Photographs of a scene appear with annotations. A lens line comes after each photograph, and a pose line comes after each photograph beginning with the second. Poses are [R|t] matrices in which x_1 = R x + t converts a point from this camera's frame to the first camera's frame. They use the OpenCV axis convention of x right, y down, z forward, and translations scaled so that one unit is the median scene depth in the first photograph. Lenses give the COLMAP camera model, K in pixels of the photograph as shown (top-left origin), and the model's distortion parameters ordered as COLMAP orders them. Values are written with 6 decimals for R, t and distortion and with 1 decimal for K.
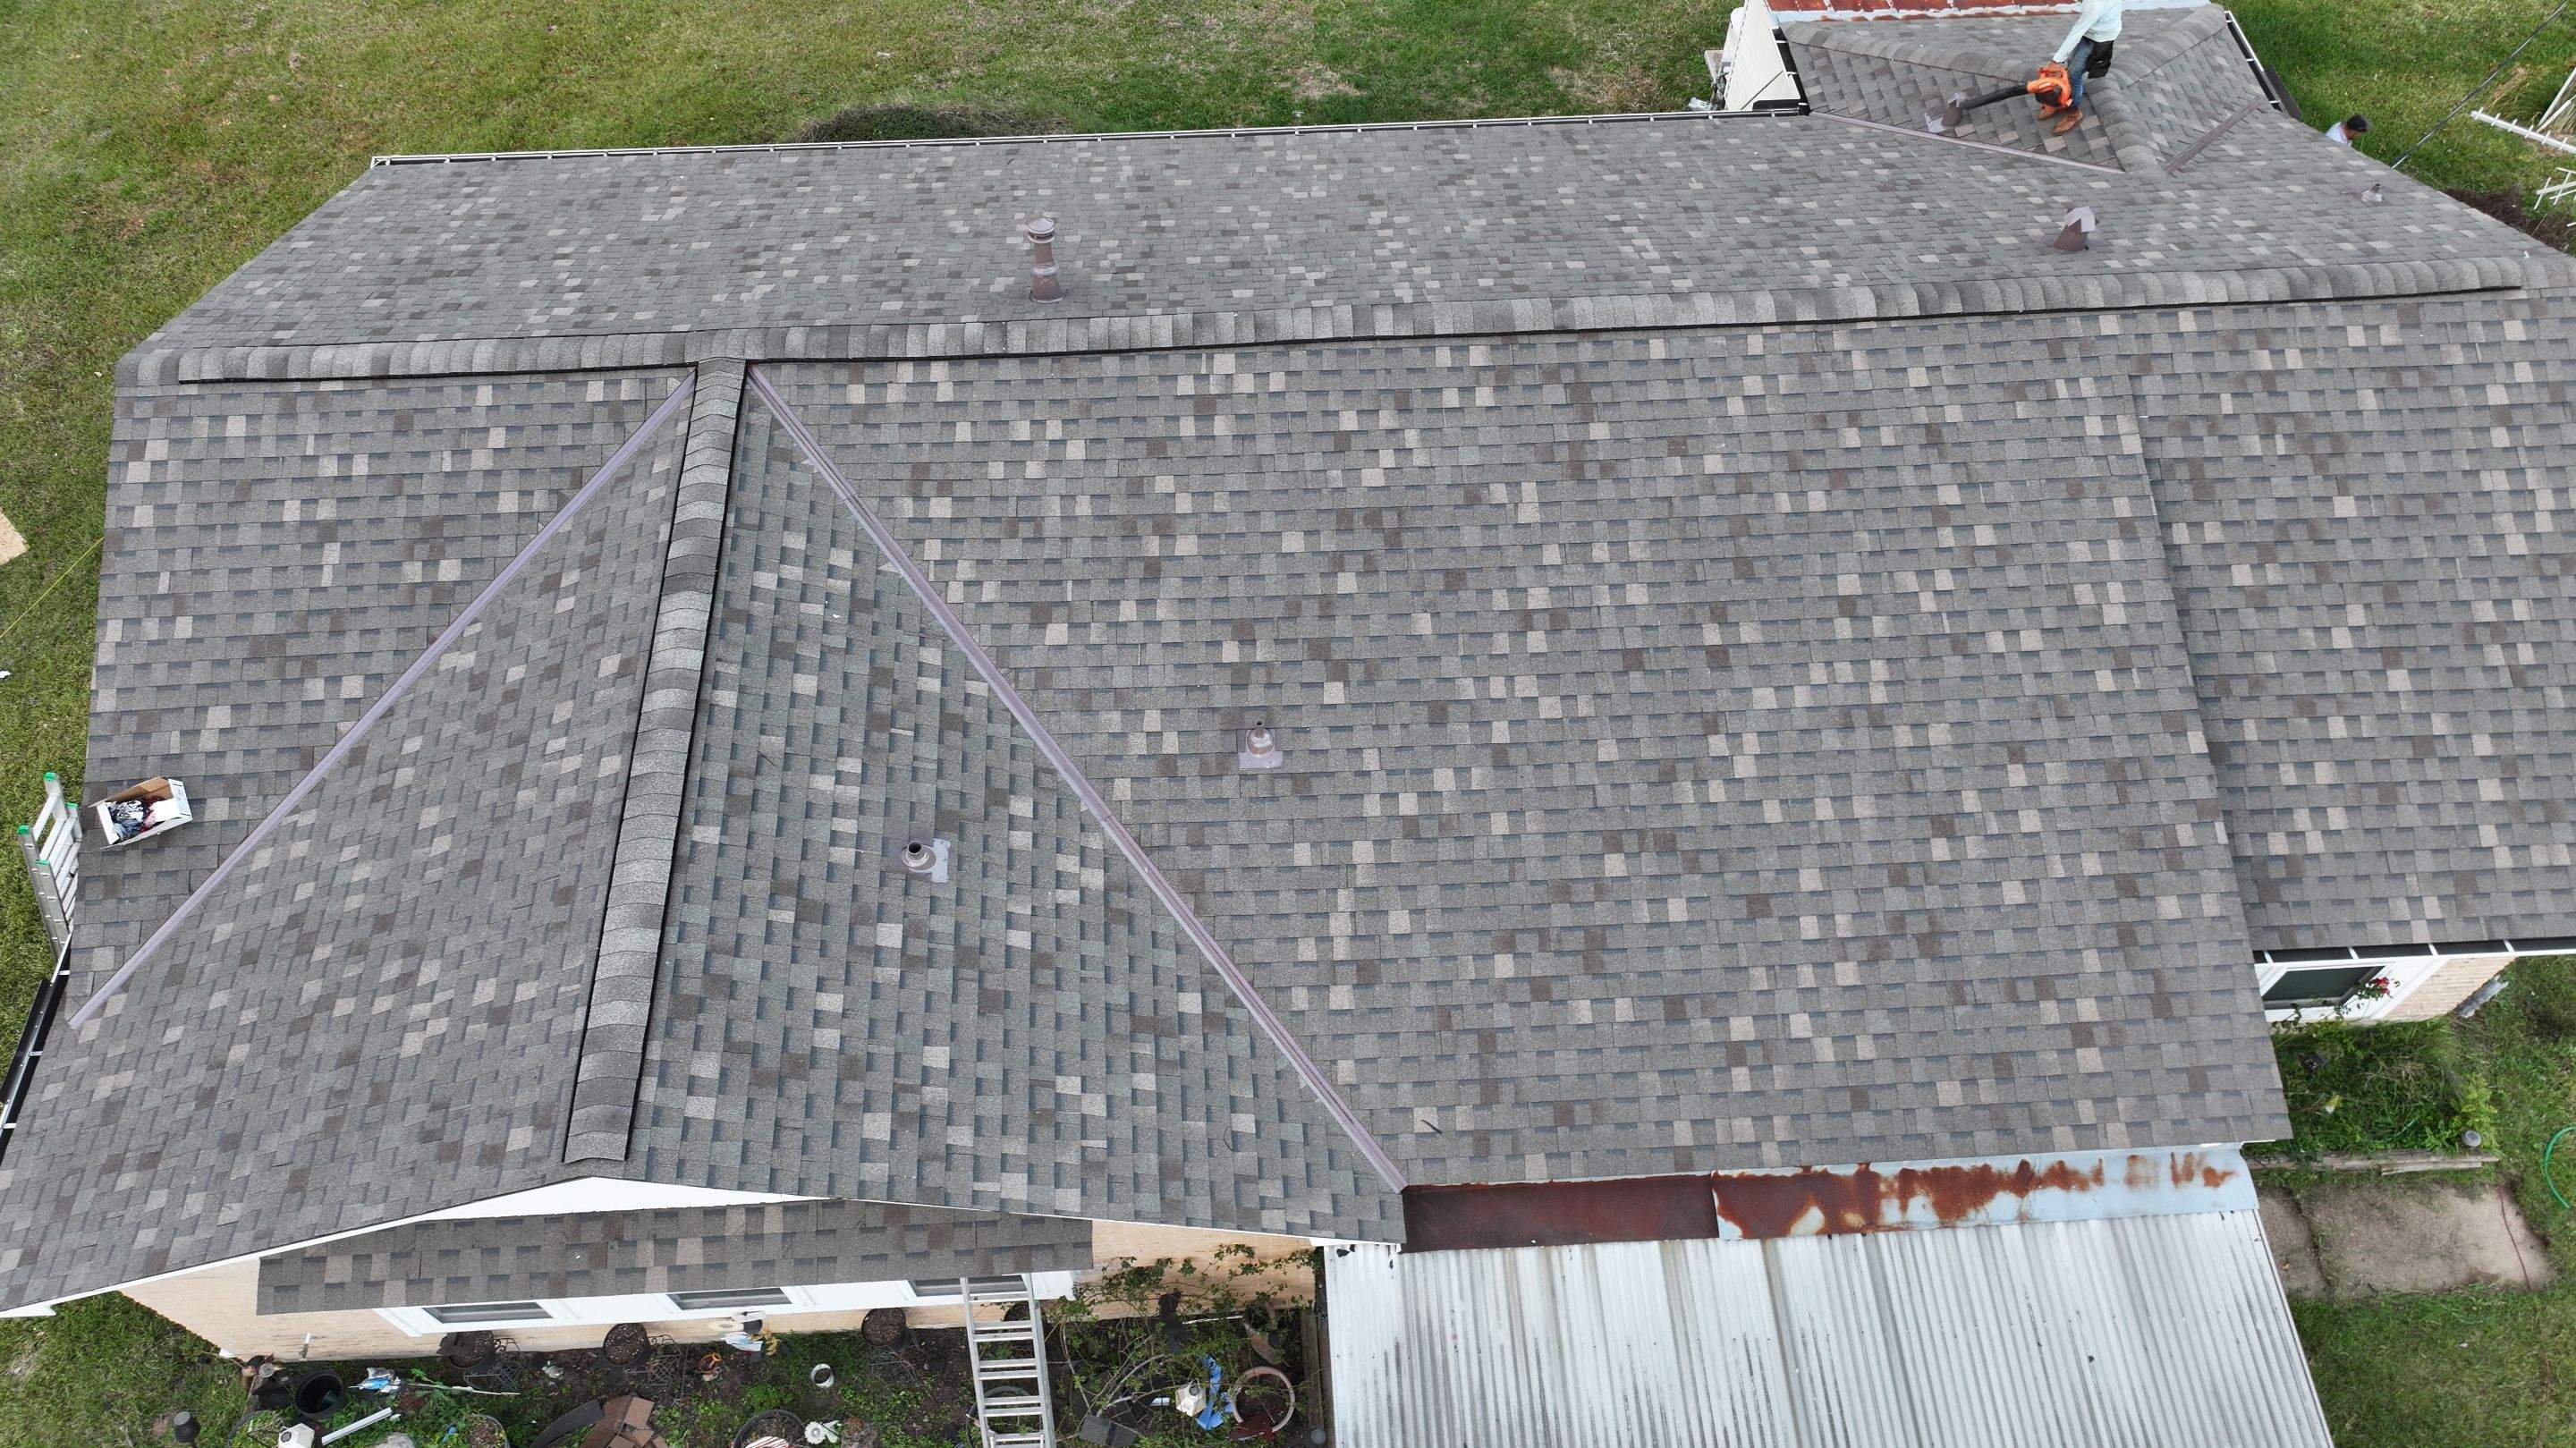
lens RADIAL K [[1806.4, 0, 1289.0], [0, 1806.4, 715.6], [0, 0, 1]] dist [0.006038, 0.009780]
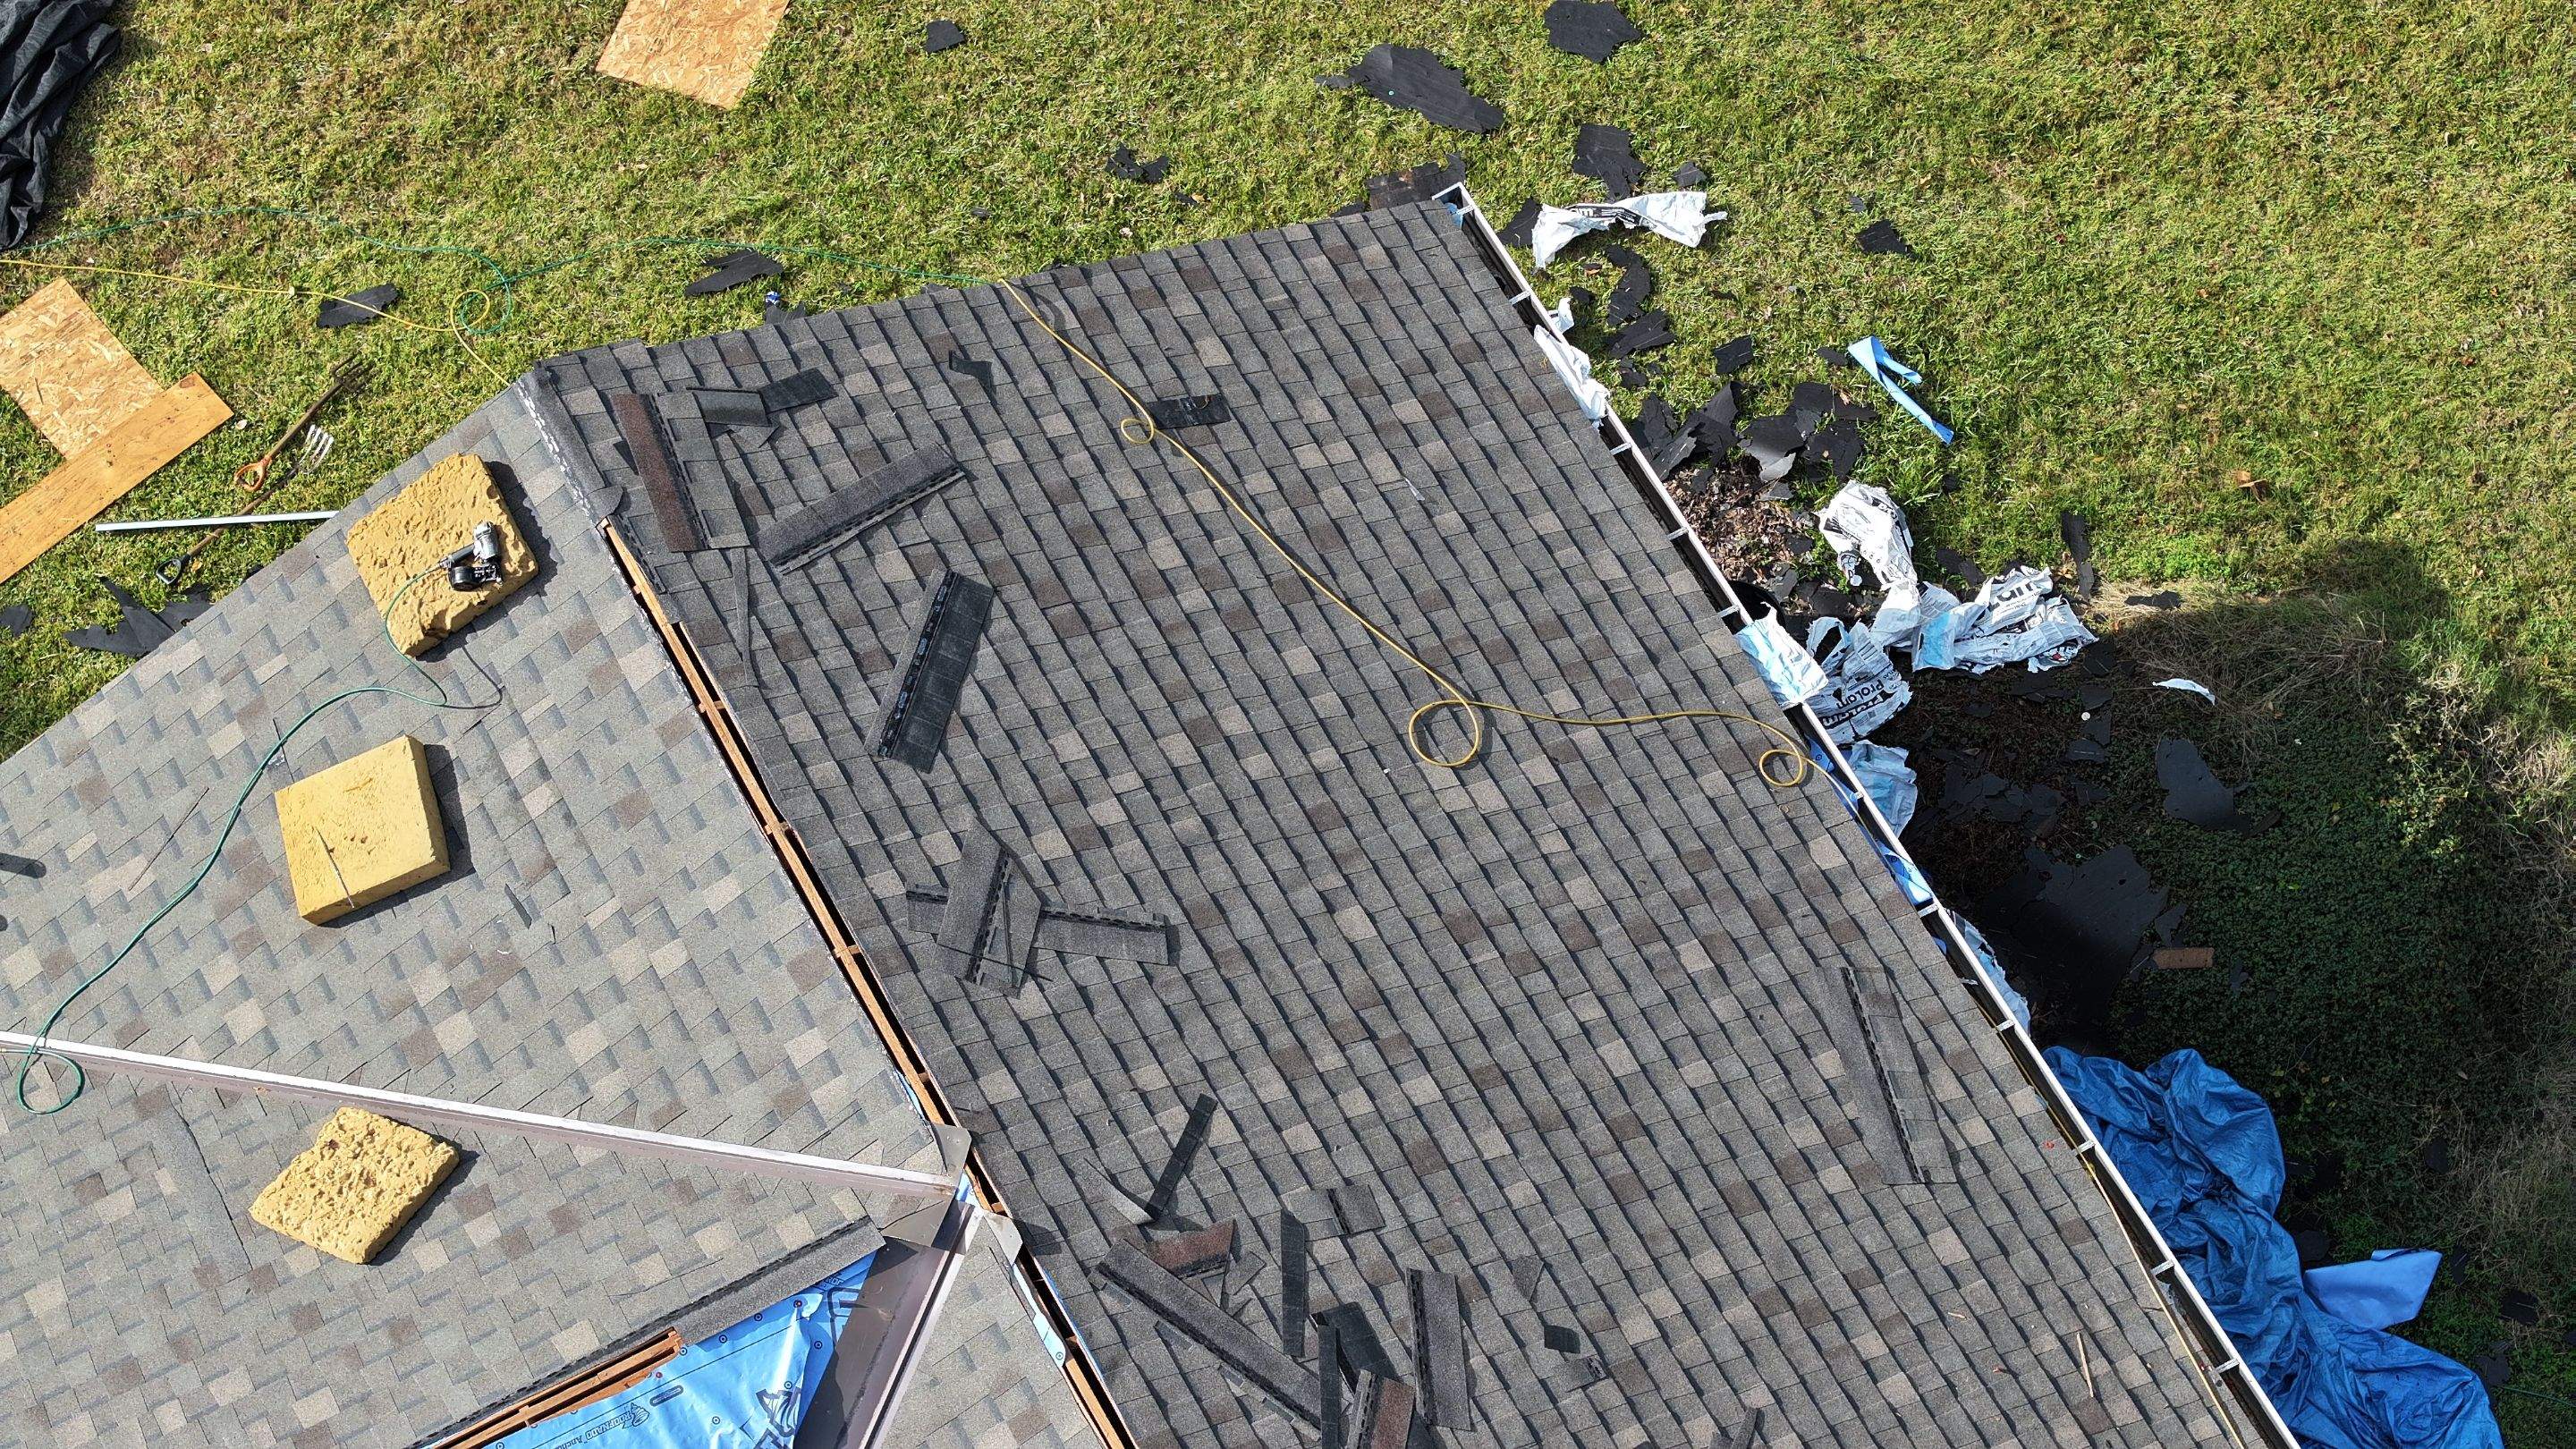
lens RADIAL K [[4975.0, 0, 1336.7], [0, 4975.0, 725.0], [0, 0, 1]] dist [-0.046696, -0.073621]
pose [[0.430522, 0.797415, -0.422825, 0.269570], [-0.748861, 0.577087, 0.325848, -0.900857], [0.503843, 0.176353, 0.845601, -0.245689]]
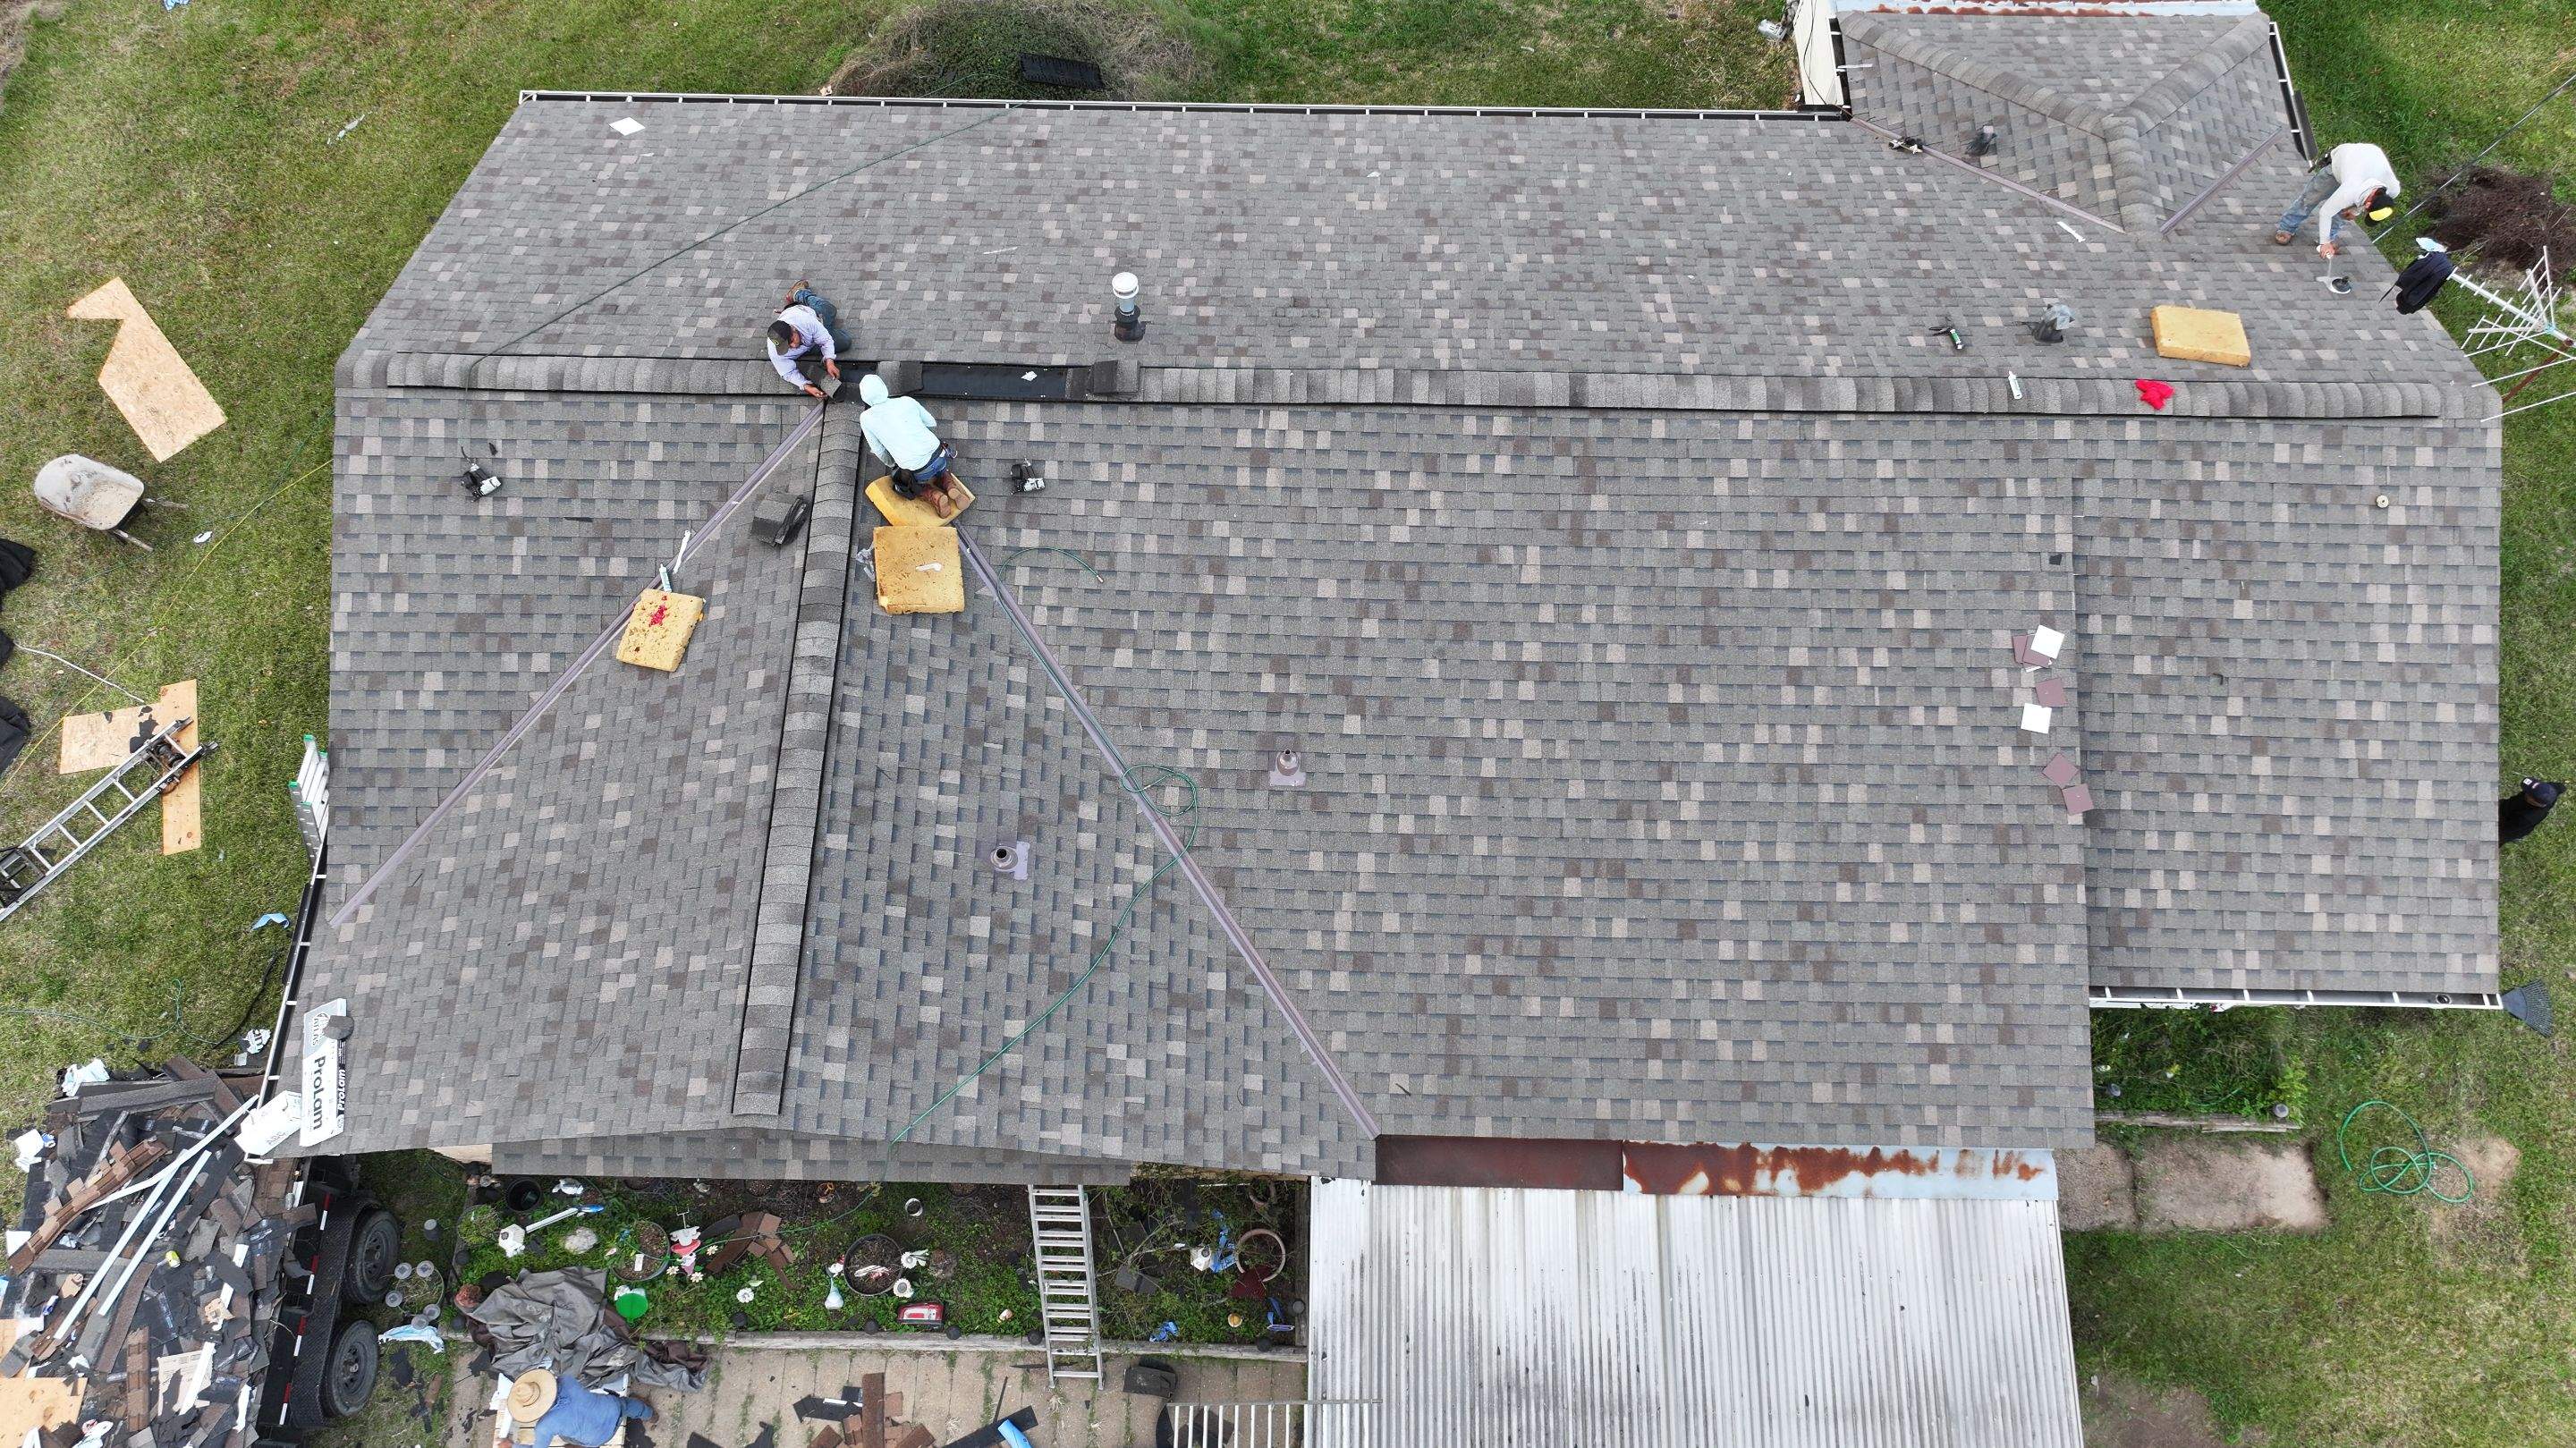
lens RADIAL K [[1804.3, 0, 1289.4], [0, 1804.3, 715.7], [0, 0, 1]] dist [0.011214, -0.001311]
pose [[0.997403, 0.066921, -0.026639, 0.014943], [-0.060570, 0.979409, 0.192586, -0.245754], [0.038978, -0.190472, 0.980919, -0.171309]]
